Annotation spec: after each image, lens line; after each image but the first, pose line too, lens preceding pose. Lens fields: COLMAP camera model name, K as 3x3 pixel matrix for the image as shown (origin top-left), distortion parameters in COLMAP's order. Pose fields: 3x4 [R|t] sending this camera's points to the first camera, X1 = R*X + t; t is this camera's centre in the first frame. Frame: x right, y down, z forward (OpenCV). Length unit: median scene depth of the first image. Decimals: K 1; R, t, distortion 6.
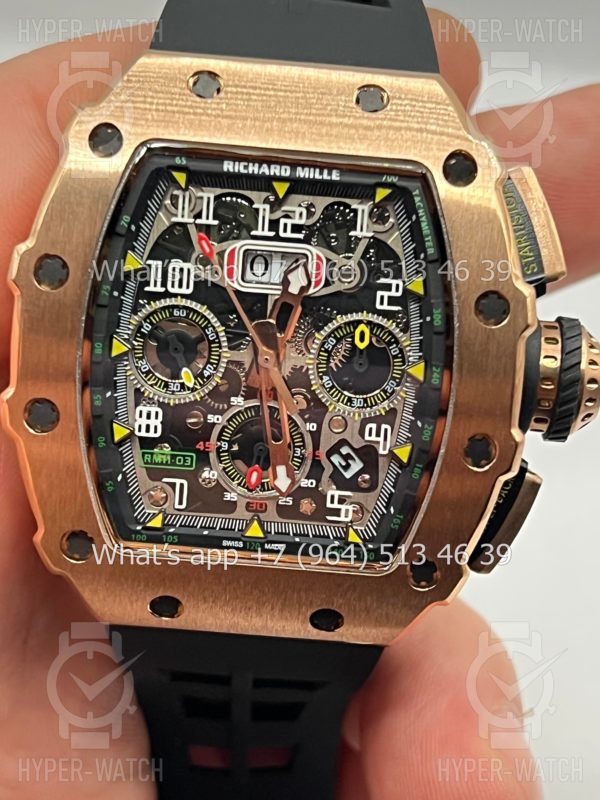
lens RADIAL K [[1936.8, 0, 300.0], [0, 1936.8, 400.0], [0, 0, 1]] dist [0.035375, -0.305337]
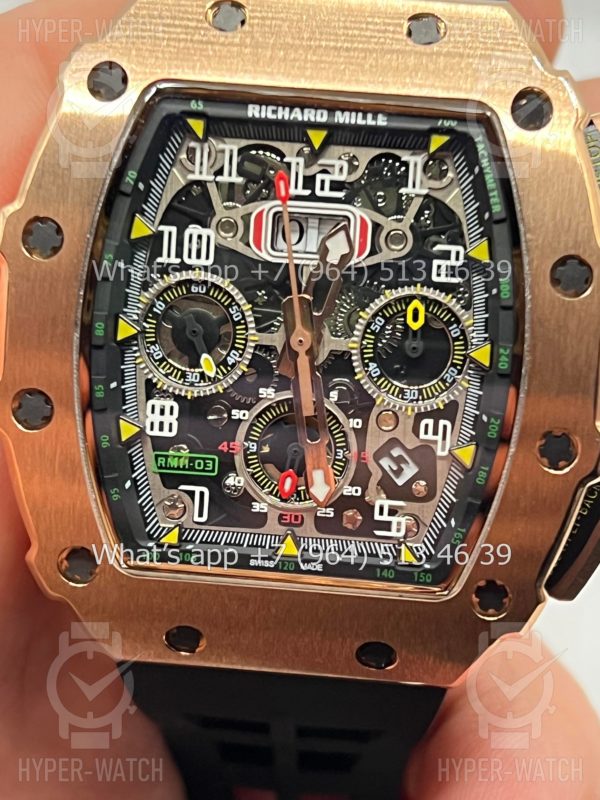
lens RADIAL K [[1916.7, 0, 284.9], [0, 1916.7, 415.1], [0, 0, 1]] dist [0.072707, 0.023802]
pose [[0.998154, -0.004976, -0.060531, 0.025734], [0.003533, 0.999707, -0.023930, 0.030184], [0.060632, 0.023672, 0.997879, 0.172433]]
